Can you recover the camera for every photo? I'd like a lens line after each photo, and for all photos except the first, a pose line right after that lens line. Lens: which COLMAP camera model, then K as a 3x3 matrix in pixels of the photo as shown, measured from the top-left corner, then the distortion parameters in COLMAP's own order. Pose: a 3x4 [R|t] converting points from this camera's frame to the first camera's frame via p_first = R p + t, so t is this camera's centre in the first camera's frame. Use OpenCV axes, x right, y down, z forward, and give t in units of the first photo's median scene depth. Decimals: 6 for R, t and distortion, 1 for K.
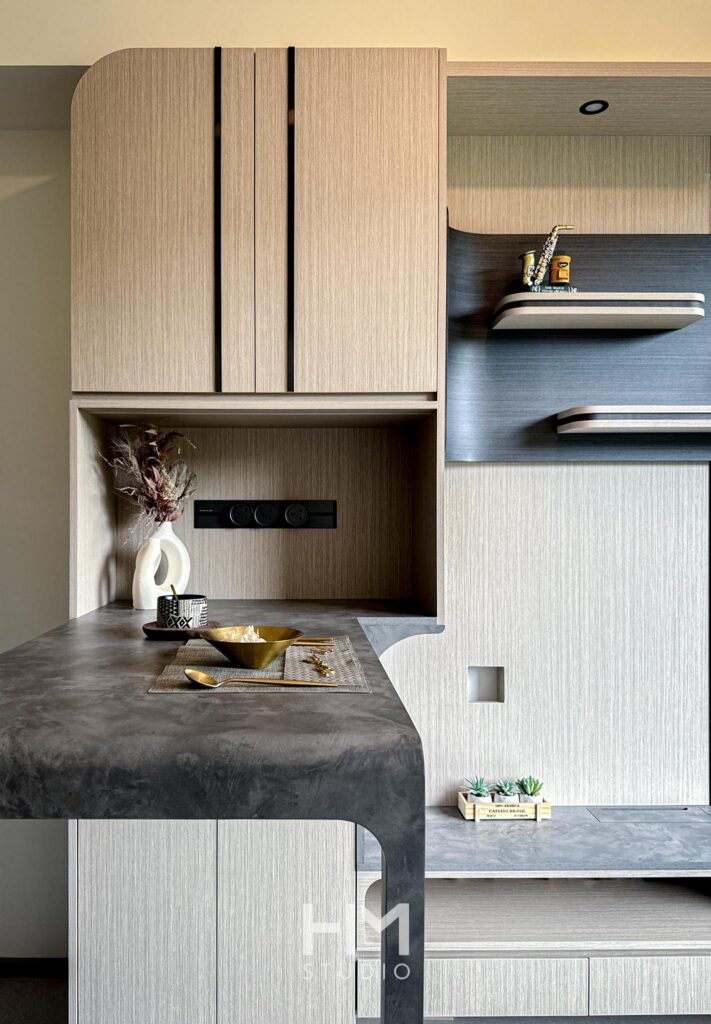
lens RADIAL K [[802.5, 0, 248.7], [0, 802.5, 509.4], [0, 0, 1]] dist [0.018970, -0.029134]
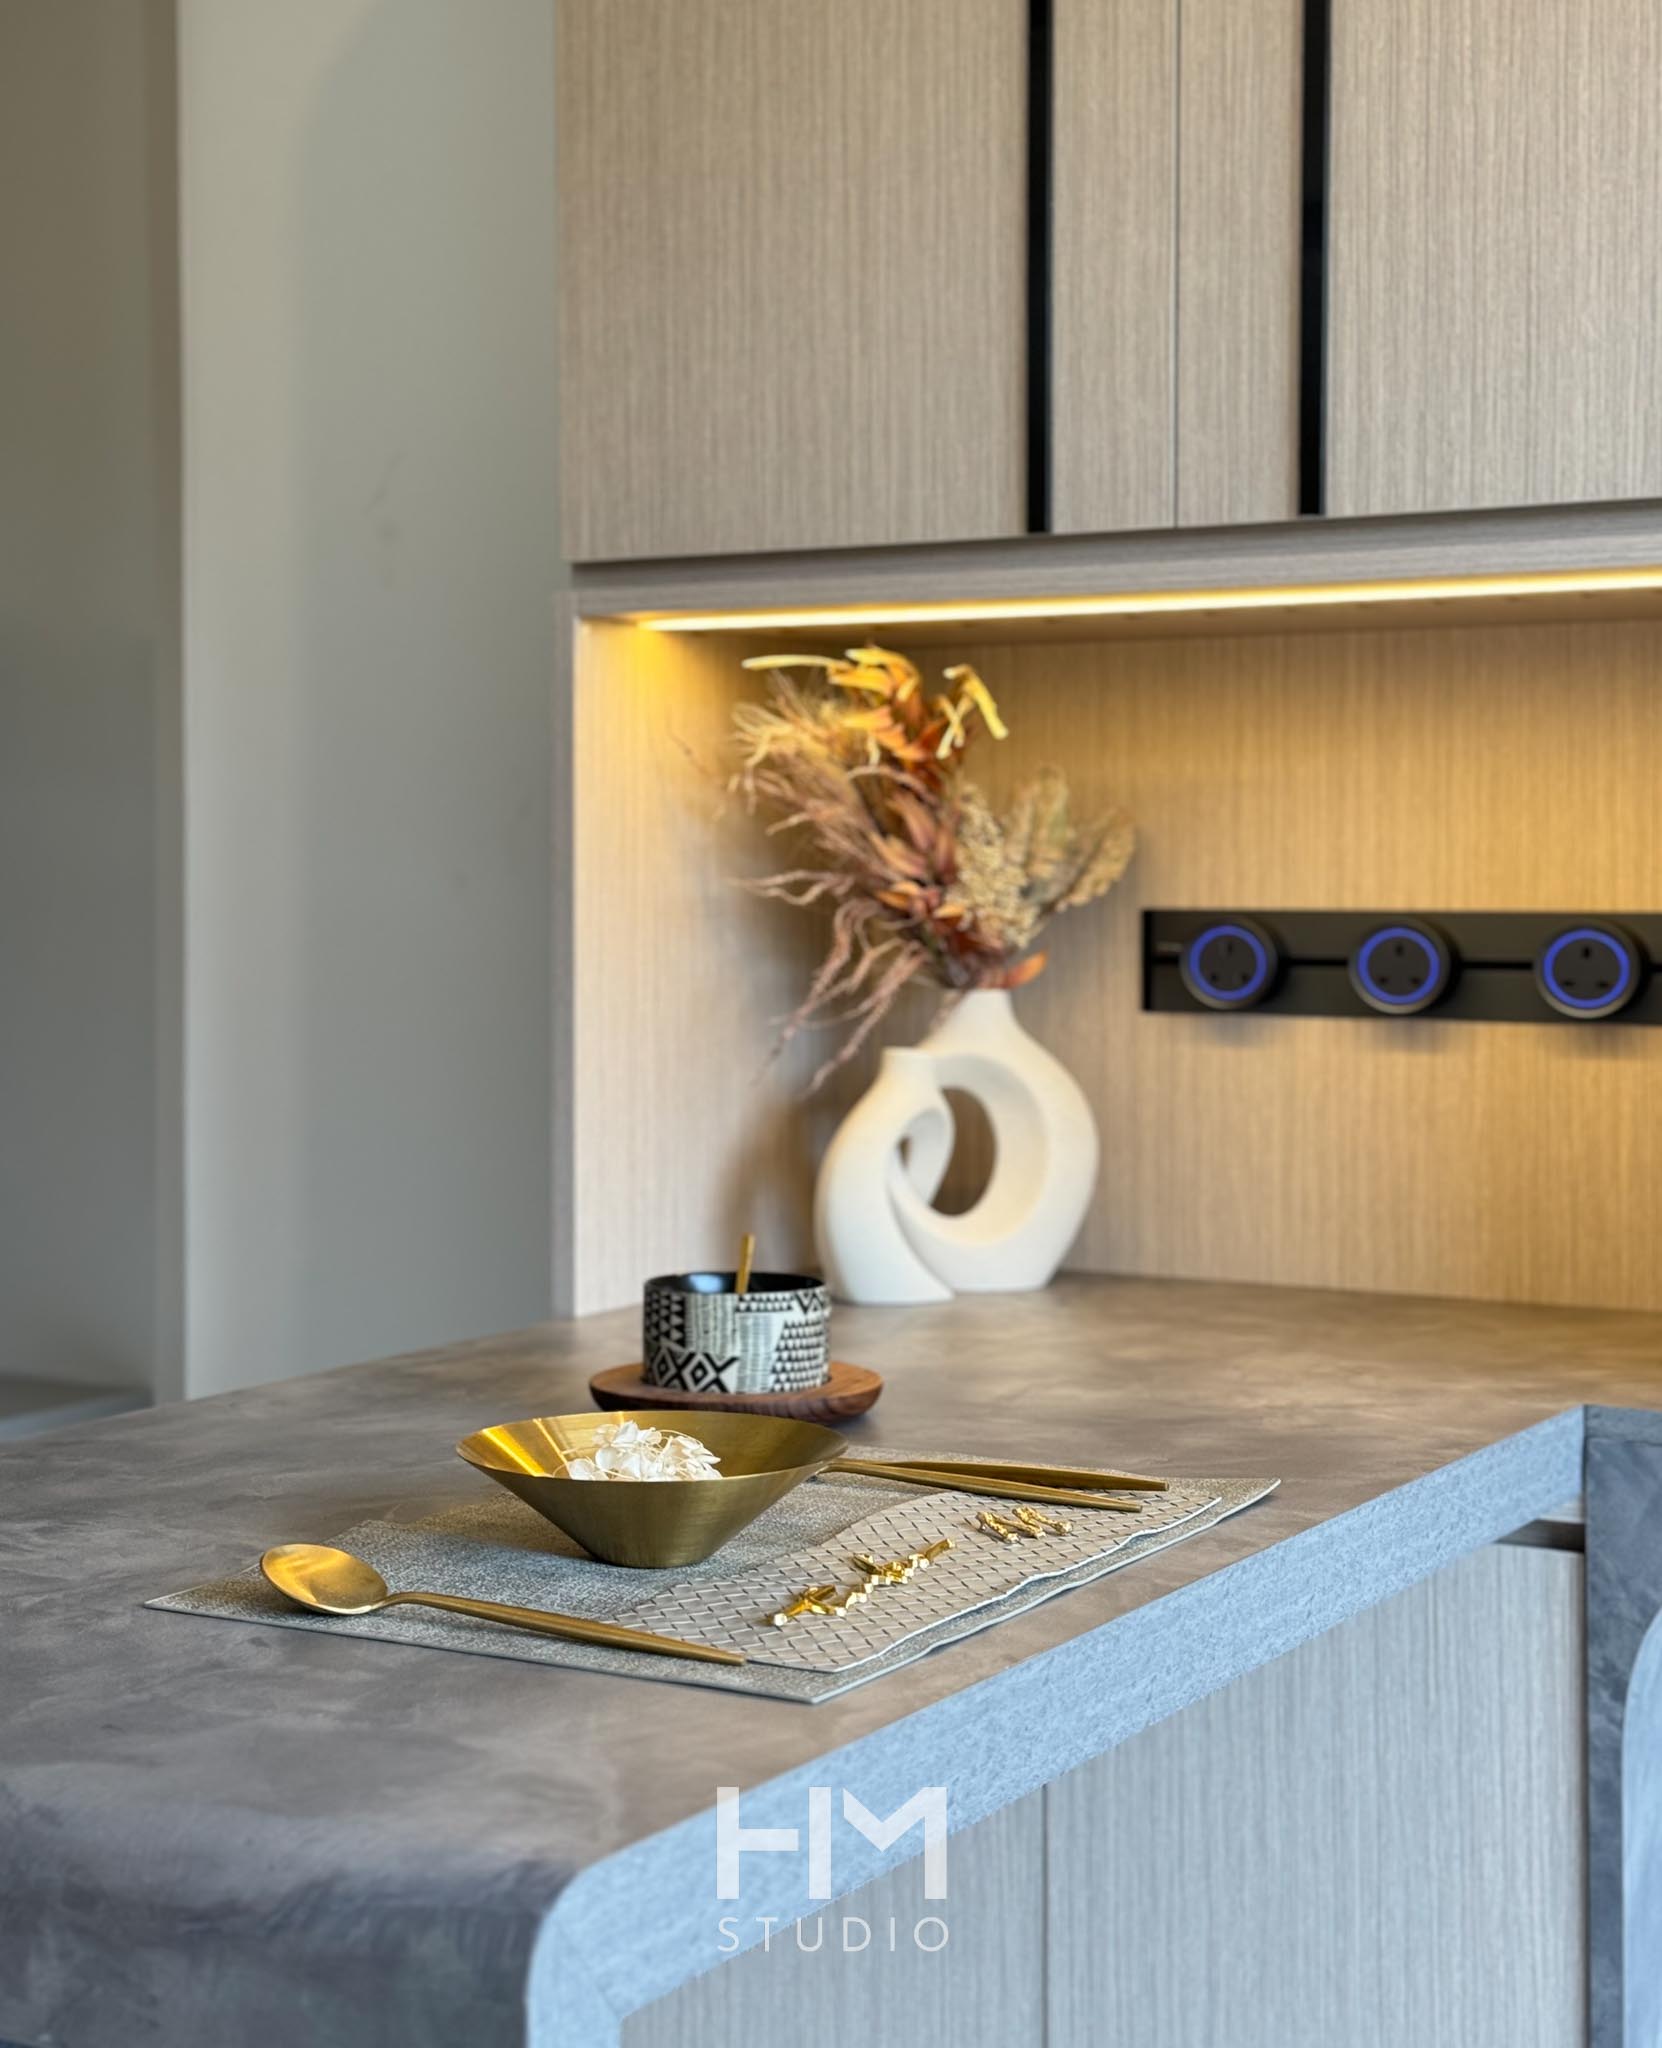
lens RADIAL K [[3094.6, 0, 734.9], [0, 3094.6, 859.8], [0, 0, 1]] dist [0.027774, 0.000000]
pose [[0.872054, 0.001482, -0.489408, 0.375493], [0.002600, 0.999967, 0.007661, -0.042464], [0.489404, -0.007953, 0.872021, 0.026367]]
